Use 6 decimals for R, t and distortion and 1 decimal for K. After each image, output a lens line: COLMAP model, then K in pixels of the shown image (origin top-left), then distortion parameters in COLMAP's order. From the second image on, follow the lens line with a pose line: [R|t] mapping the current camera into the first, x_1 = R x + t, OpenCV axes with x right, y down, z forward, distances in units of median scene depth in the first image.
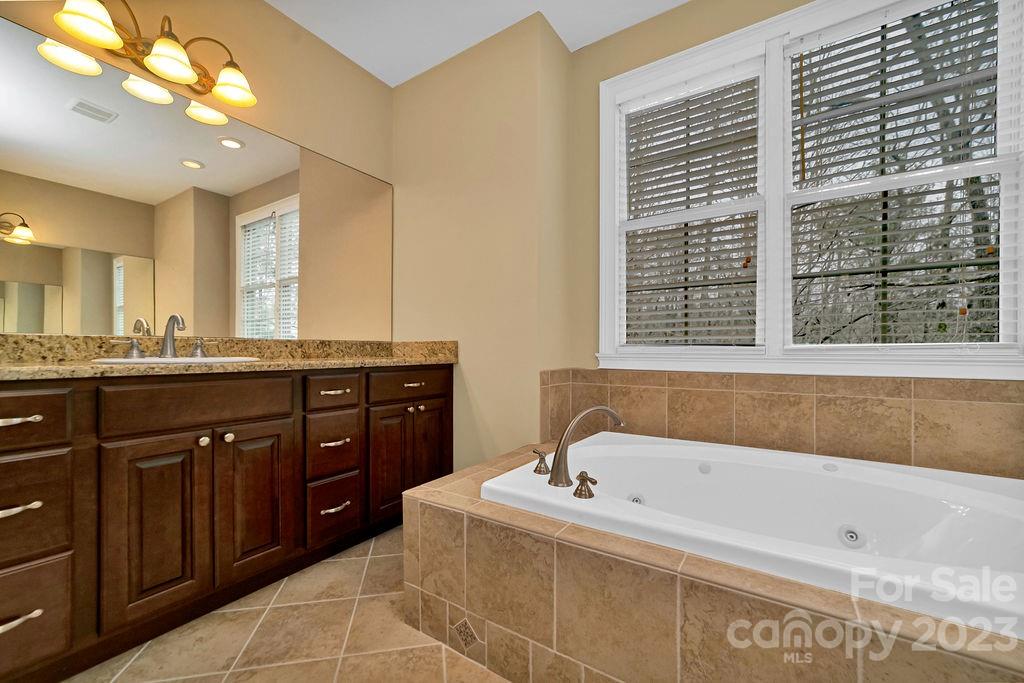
lens RADIAL K [[401.2, 0, 512.0], [0, 401.2, 347.5], [0, 0, 1]] dist [-0.013838, 0.000336]
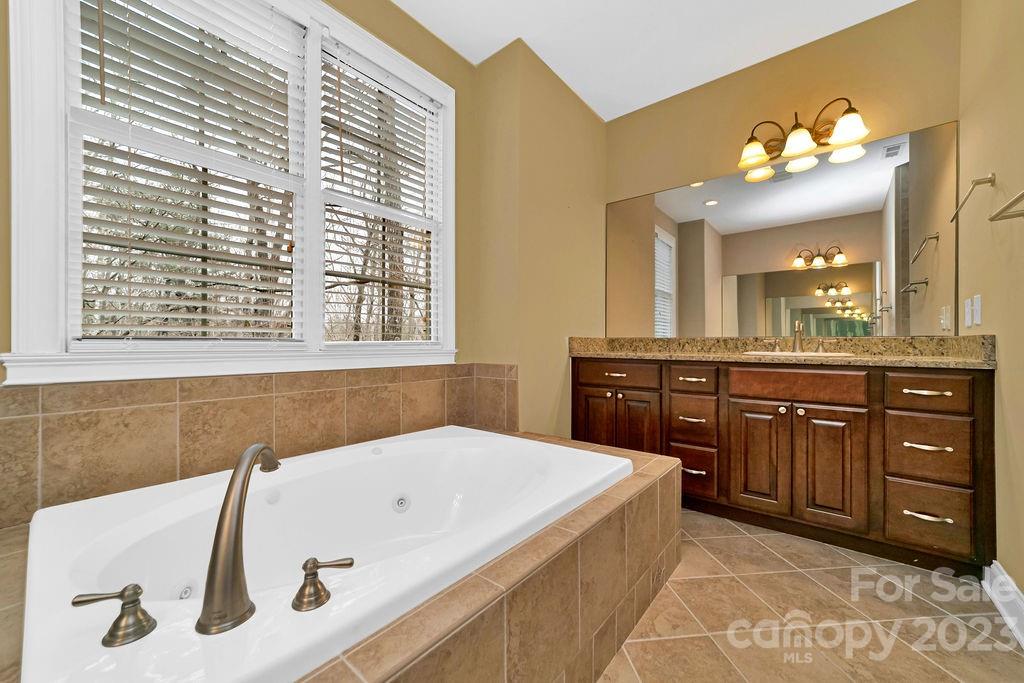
lens RADIAL K [[401.2, 0, 512.0], [0, 401.2, 347.5], [0, 0, 1]] dist [-0.013838, 0.000336]
pose [[0.115972, -0.006428, 0.993232, -0.227898], [-0.004435, 0.999966, 0.006989, 0.001461], [-0.993243, -0.005215, 0.115940, 0.421606]]
